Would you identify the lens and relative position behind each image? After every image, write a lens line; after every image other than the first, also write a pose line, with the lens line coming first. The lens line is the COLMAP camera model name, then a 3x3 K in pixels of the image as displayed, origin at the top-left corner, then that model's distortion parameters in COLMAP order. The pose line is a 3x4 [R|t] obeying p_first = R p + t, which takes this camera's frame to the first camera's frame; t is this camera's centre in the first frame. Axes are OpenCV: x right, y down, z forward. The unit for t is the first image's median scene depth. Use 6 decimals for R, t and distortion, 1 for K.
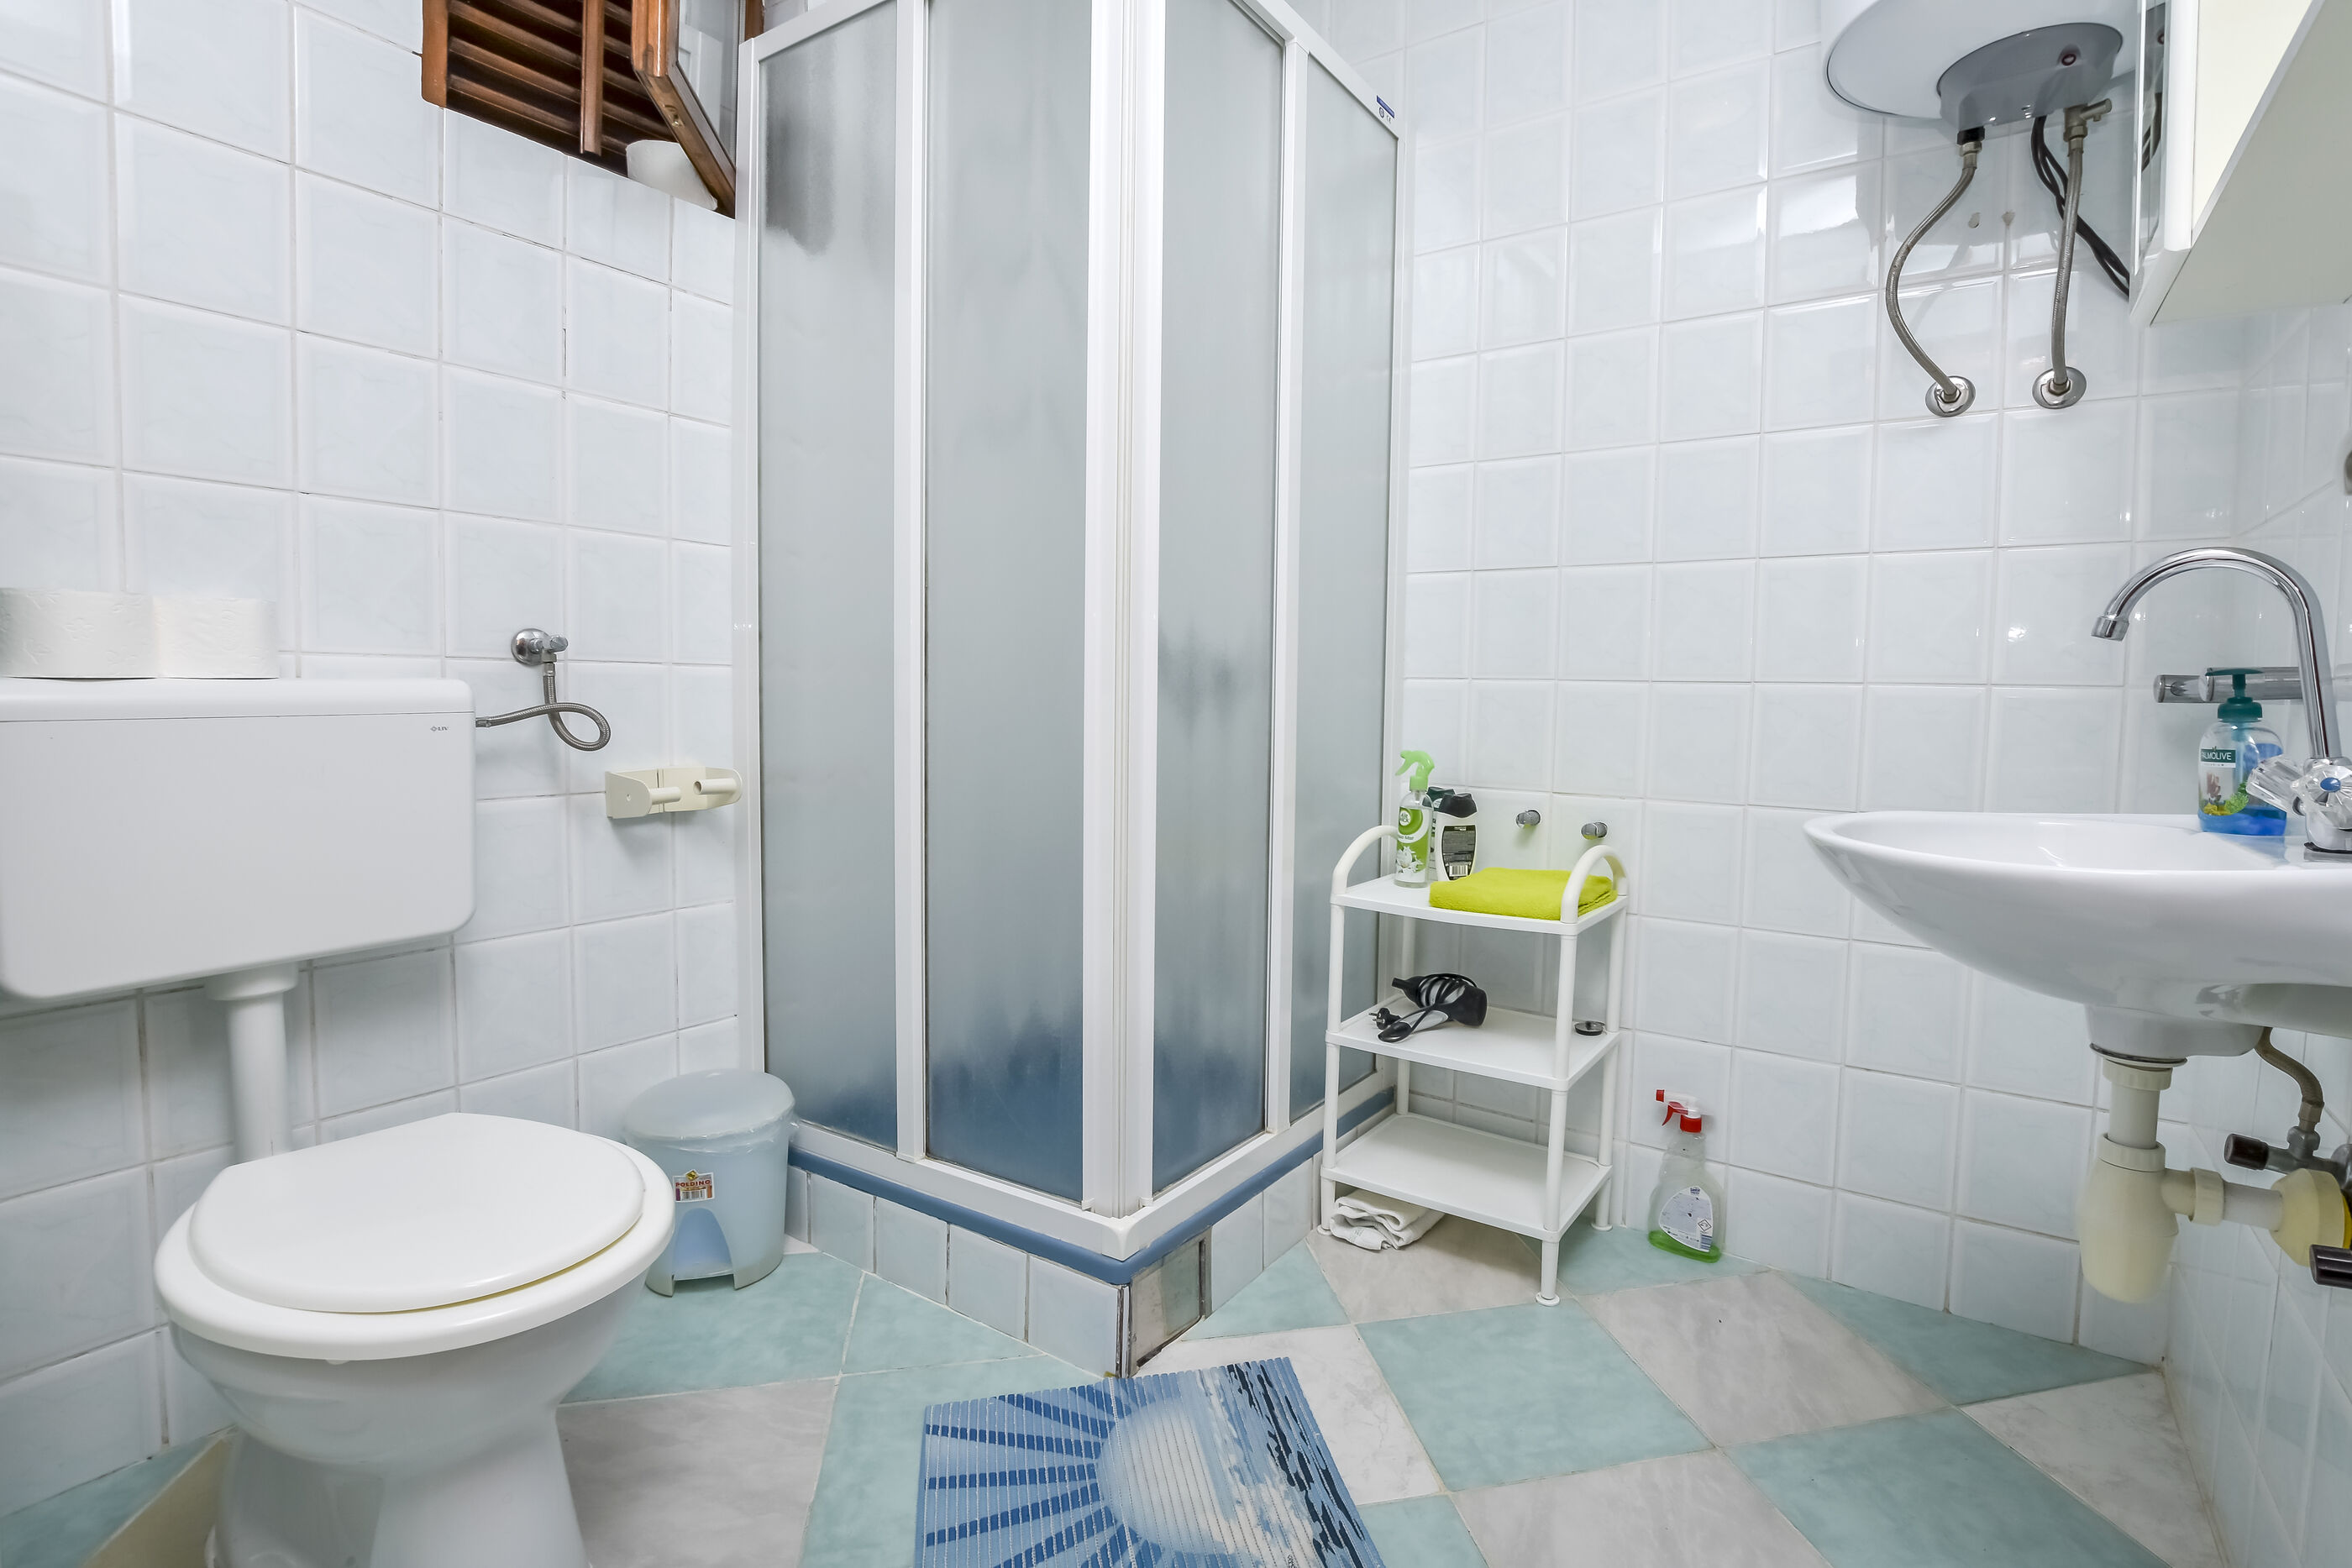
lens RADIAL K [[1079.9, 0, 1171.7], [0, 1079.9, 737.4], [0, 0, 1]] dist [-0.021269, 0.002000]
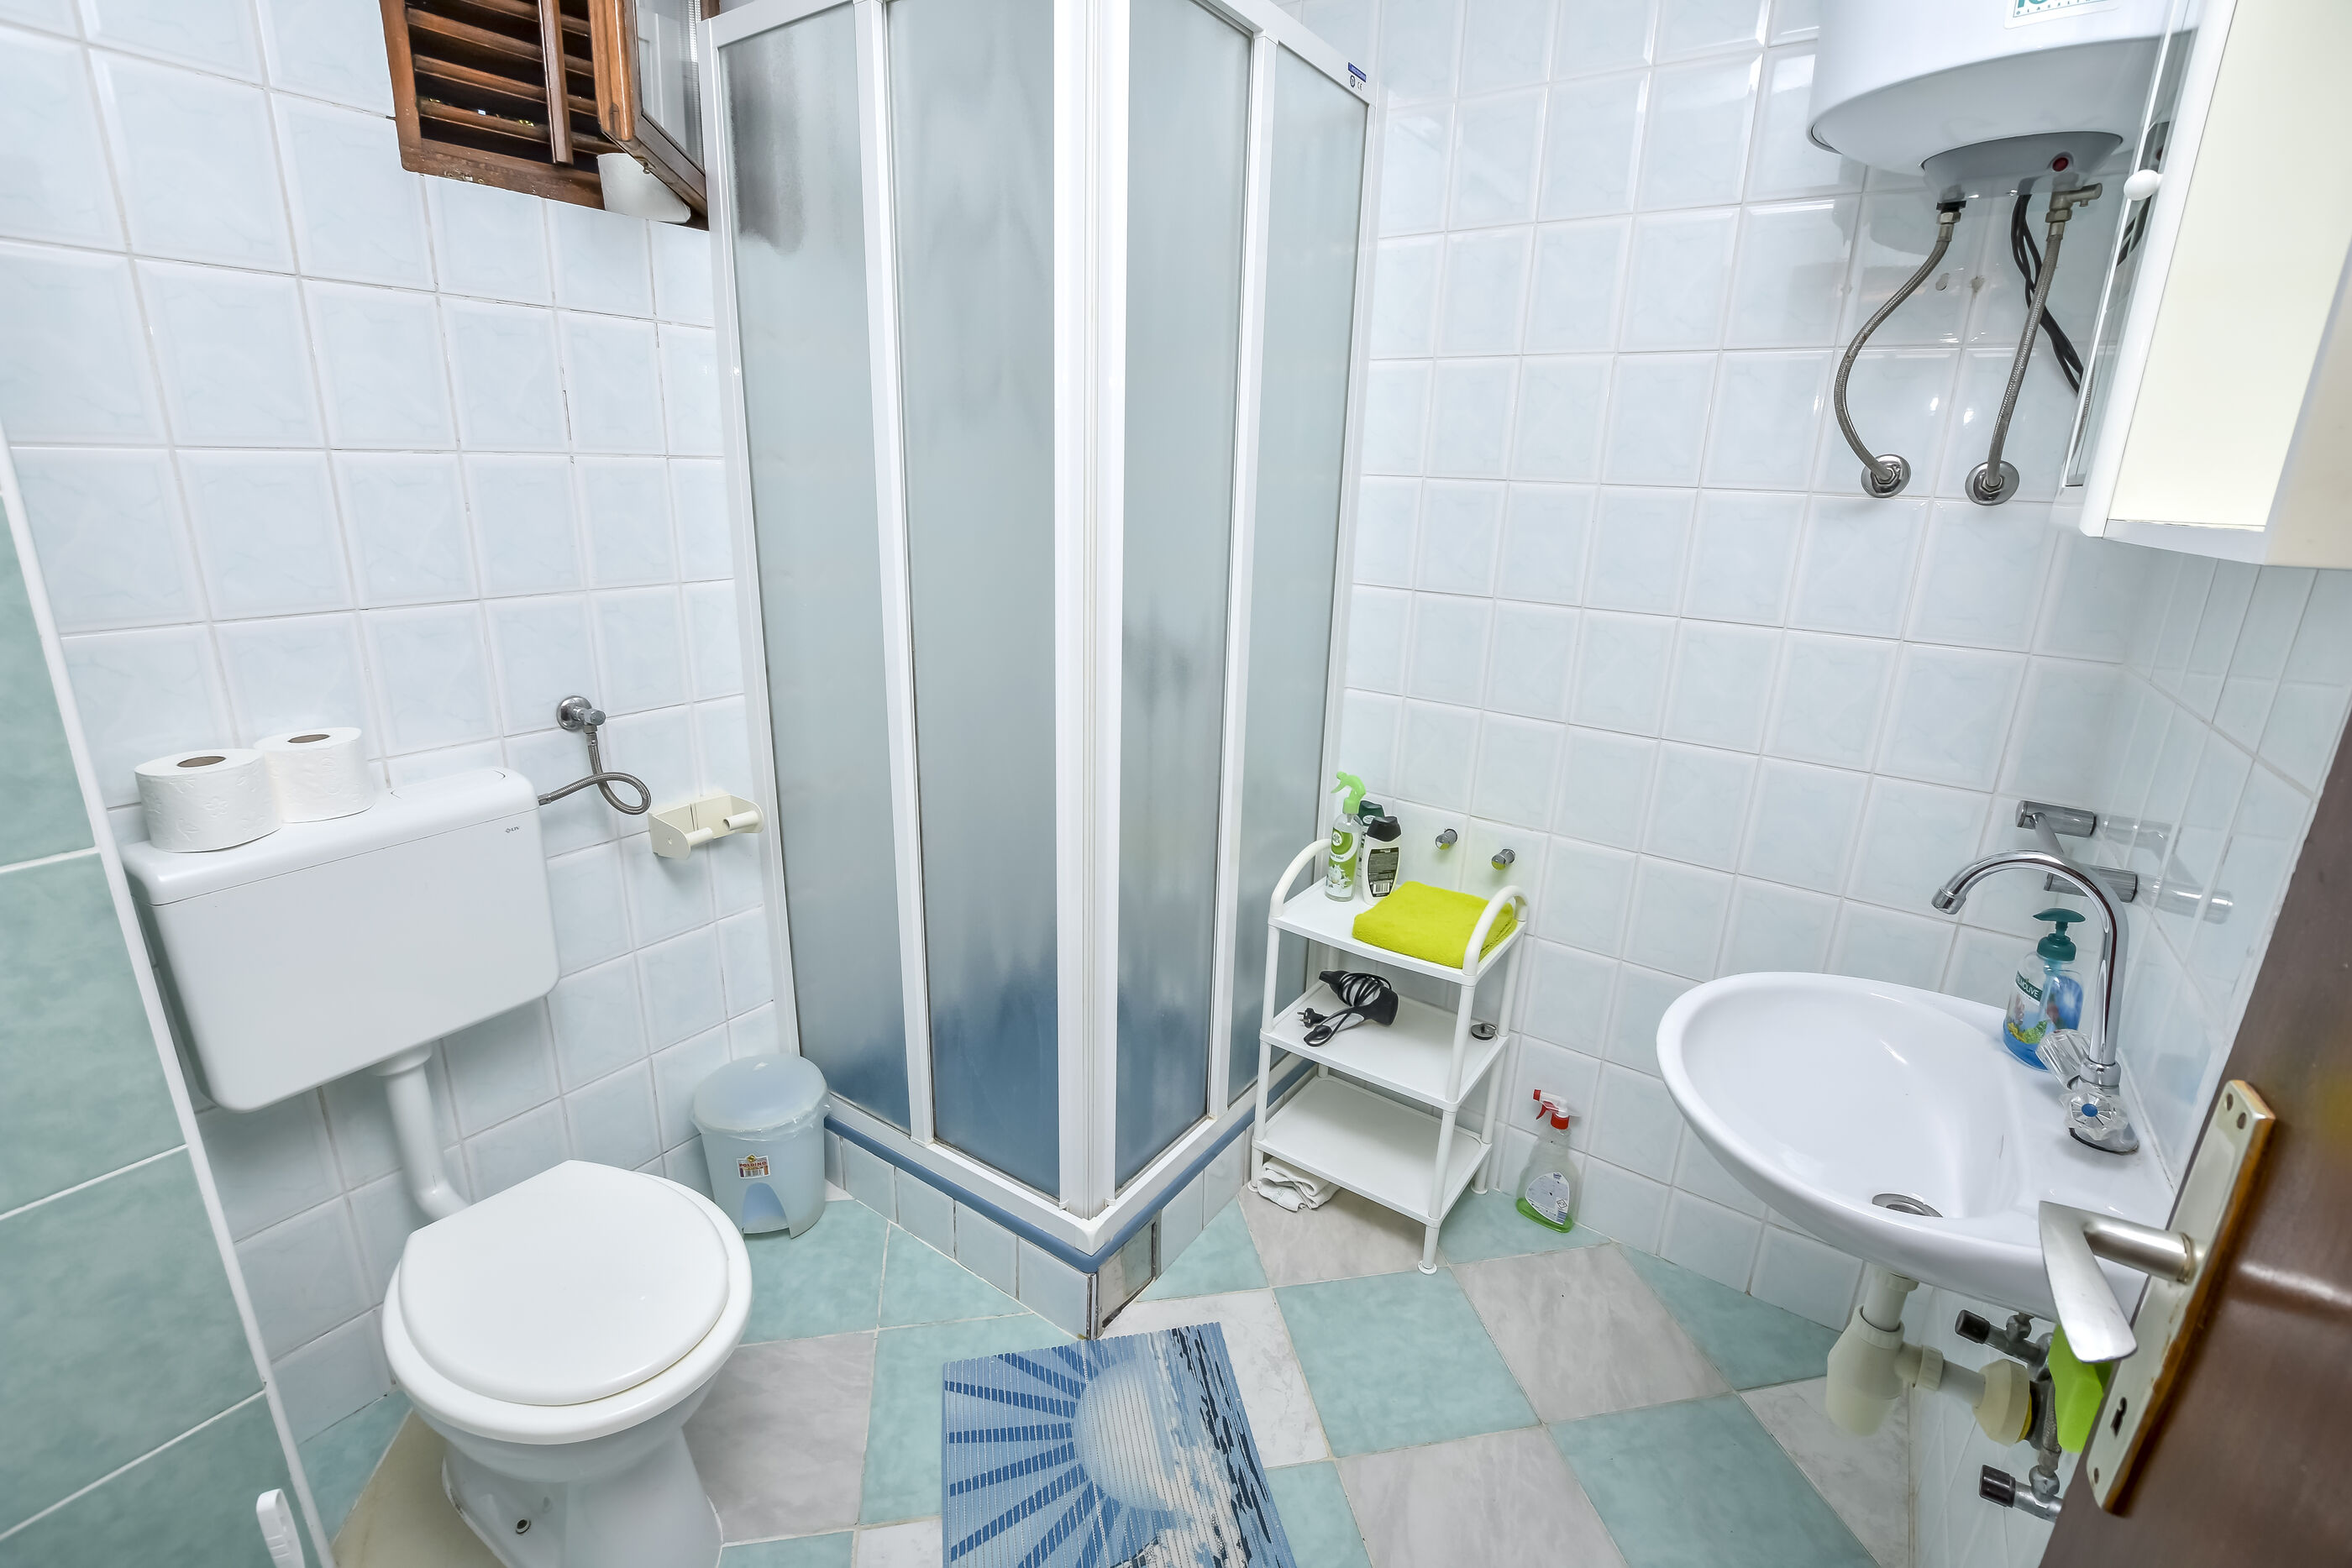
lens RADIAL K [[985.6, 0, 1096.1], [0, 985.6, 775.5], [0, 0, 1]] dist [-0.018838, 0.000384]
pose [[0.999188, 0.005082, -0.039962, 0.003364], [0.003698, 0.976248, 0.216625, -0.280094], [0.040114, -0.216597, 0.975437, -0.016285]]
